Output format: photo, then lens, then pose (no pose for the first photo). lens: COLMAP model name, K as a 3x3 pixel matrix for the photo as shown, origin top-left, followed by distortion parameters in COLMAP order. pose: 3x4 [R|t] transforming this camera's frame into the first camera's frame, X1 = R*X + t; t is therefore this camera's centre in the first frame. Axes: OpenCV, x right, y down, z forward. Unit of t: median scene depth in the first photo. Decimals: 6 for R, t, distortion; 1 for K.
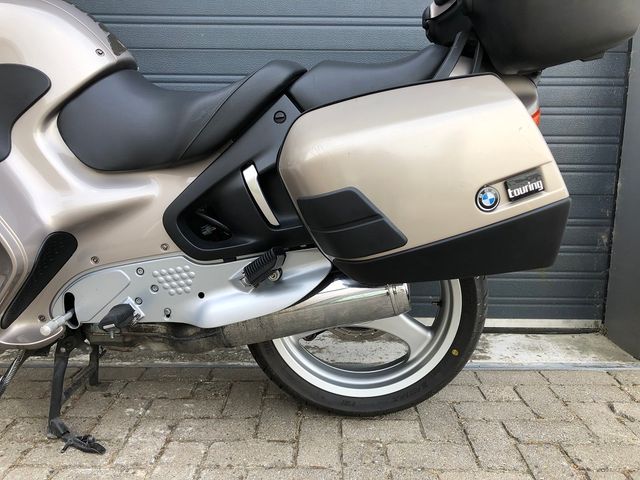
lens RADIAL K [[524.1, 0, 314.1], [0, 524.1, 238.8], [0, 0, 1]] dist [0.028299, -0.026490]
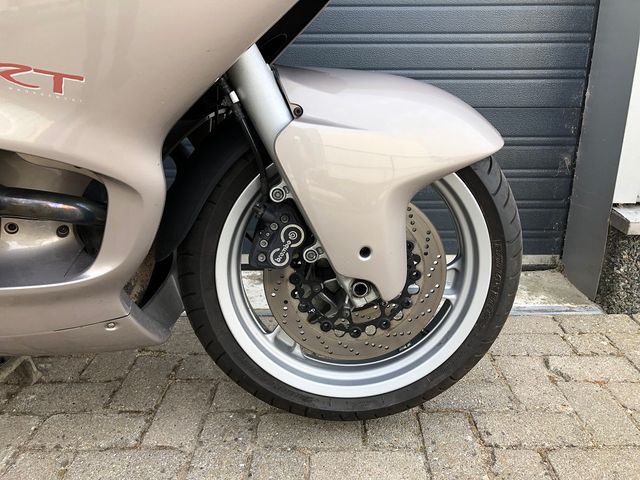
lens RADIAL K [[524.1, 0, 317.7], [0, 524.1, 241.1], [0, 0, 1]] dist [0.028299, -0.026490]
pose [[0.999946, -0.010192, -0.001768, 0.235630], [0.010340, 0.989506, 0.144121, 0.002707], [0.000281, -0.144132, 0.989558, 0.227658]]
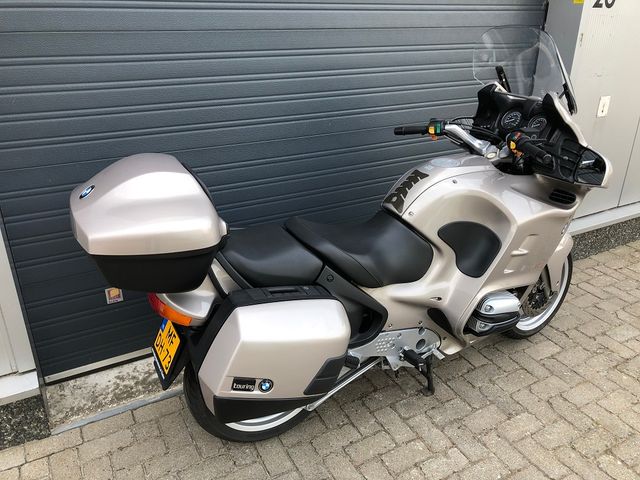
lens RADIAL K [[524.1, 0, 314.8], [0, 524.1, 239.4], [0, 0, 1]] dist [0.028299, -0.026490]
pose [[0.867208, -0.201963, 0.455150, -1.438722], [0.087403, 0.961602, 0.260159, -0.677823], [-0.490215, -0.185830, 0.851561, -0.417855]]
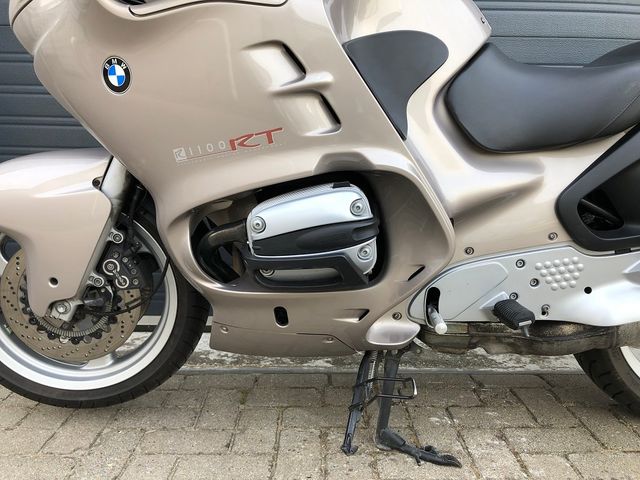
lens RADIAL K [[524.1, 0, 316.6], [0, 524.1, 241.9], [0, 0, 1]] dist [0.028299, -0.026490]
pose [[0.999614, 0.002493, 0.027681, -0.666271], [-0.002013, 0.999847, -0.017357, 0.038995], [-0.027720, 0.017294, 0.999466, 0.099898]]
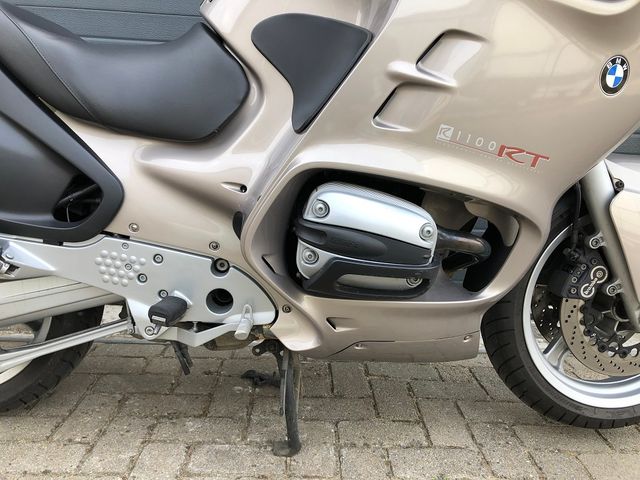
lens RADIAL K [[524.1, 0, 312.2], [0, 524.1, 241.4], [0, 0, 1]] dist [0.028299, -0.026490]
pose [[0.998436, 0.030415, 0.046905, -0.305828], [-0.031628, 0.999178, 0.025348, 0.027135], [-0.046095, -0.026791, 0.998578, 0.027276]]
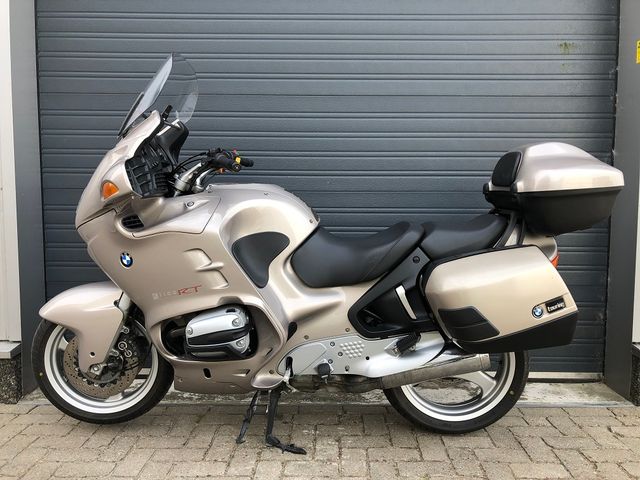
lens RADIAL K [[524.1, 0, 318.6], [0, 524.1, 242.6], [0, 0, 1]] dist [0.028299, -0.026490]
pose [[0.999995, -0.002886, 0.001315, -0.356738], [0.002996, 0.995665, -0.092963, -0.106243], [-0.001041, 0.092966, 0.995669, -0.723105]]
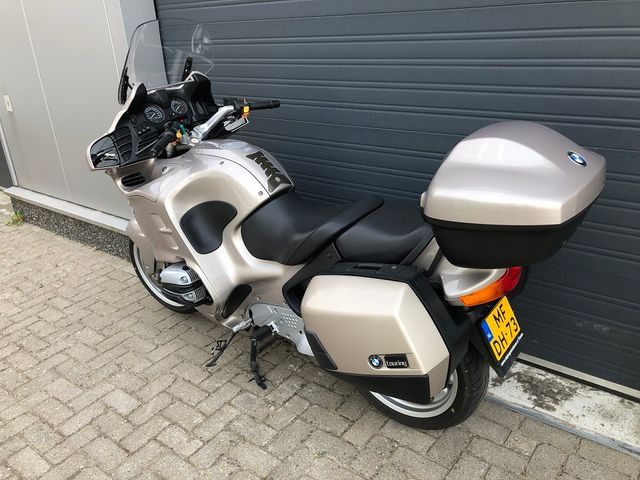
lens RADIAL K [[524.1, 0, 315.0], [0, 524.1, 241.5], [0, 0, 1]] dist [0.028299, -0.026490]
pose [[0.789804, 0.192180, -0.582474, 0.757553], [-0.044272, 0.965031, 0.258369, -0.617602], [0.611759, -0.178274, 0.770694, -0.274000]]
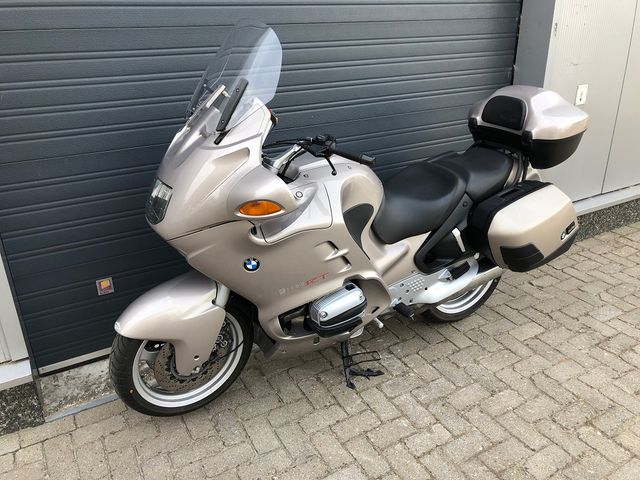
lens RADIAL K [[524.1, 0, 315.5], [0, 524.1, 238.9], [0, 0, 1]] dist [0.028299, -0.026490]
pose [[0.861618, -0.218884, 0.457935, -1.424374], [0.114141, 0.962683, 0.245385, -0.611408], [-0.494557, -0.159159, 0.854448, -0.508513]]
